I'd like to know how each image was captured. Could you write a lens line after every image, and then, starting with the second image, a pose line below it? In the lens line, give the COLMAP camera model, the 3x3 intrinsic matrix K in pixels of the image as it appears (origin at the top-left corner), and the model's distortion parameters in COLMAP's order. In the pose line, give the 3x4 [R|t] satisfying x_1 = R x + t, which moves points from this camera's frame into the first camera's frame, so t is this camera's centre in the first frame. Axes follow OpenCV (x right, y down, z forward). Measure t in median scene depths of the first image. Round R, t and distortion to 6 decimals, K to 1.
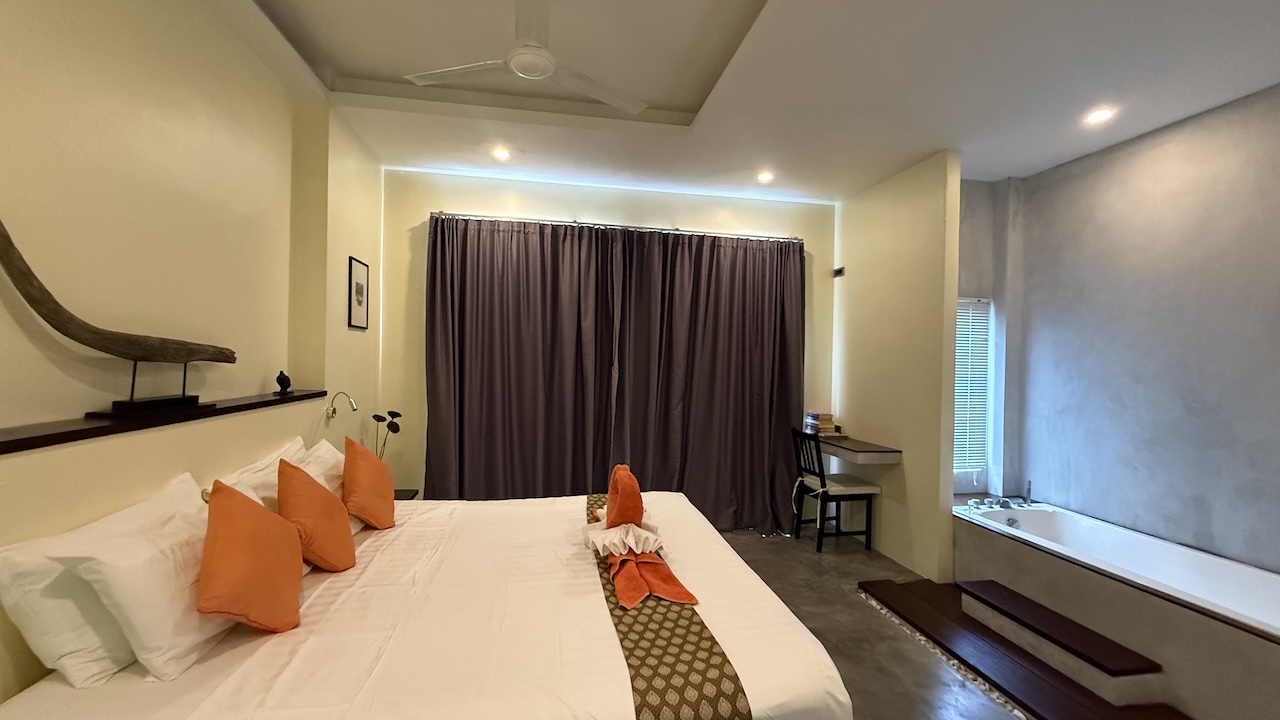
lens RADIAL K [[513.6, 0, 637.4], [0, 513.6, 358.7], [0, 0, 1]] dist [-0.000525, -0.000103]
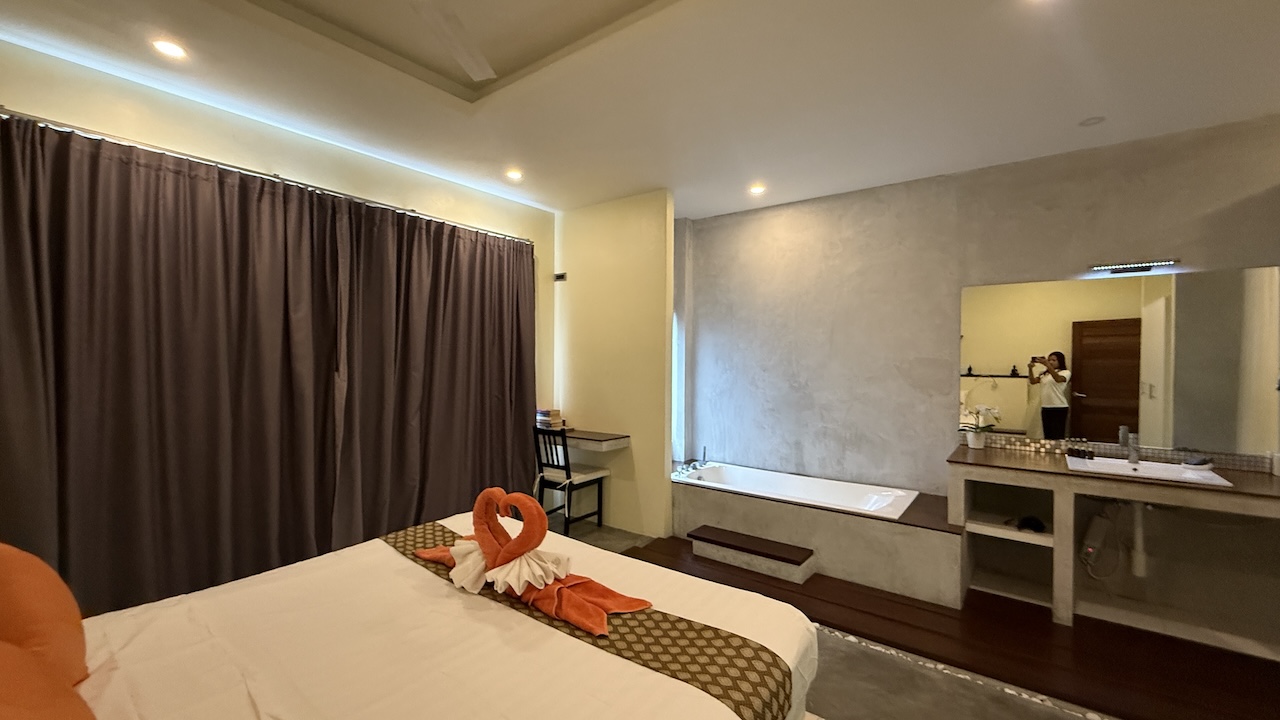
lens RADIAL K [[513.6, 0, 637.4], [0, 513.6, 358.7], [0, 0, 1]] dist [-0.000525, -0.000103]
pose [[0.733030, -0.016226, 0.680003, -0.256078], [0.011132, 0.999868, 0.011857, -0.010239], [-0.680105, -0.001122, 0.733114, 0.119599]]
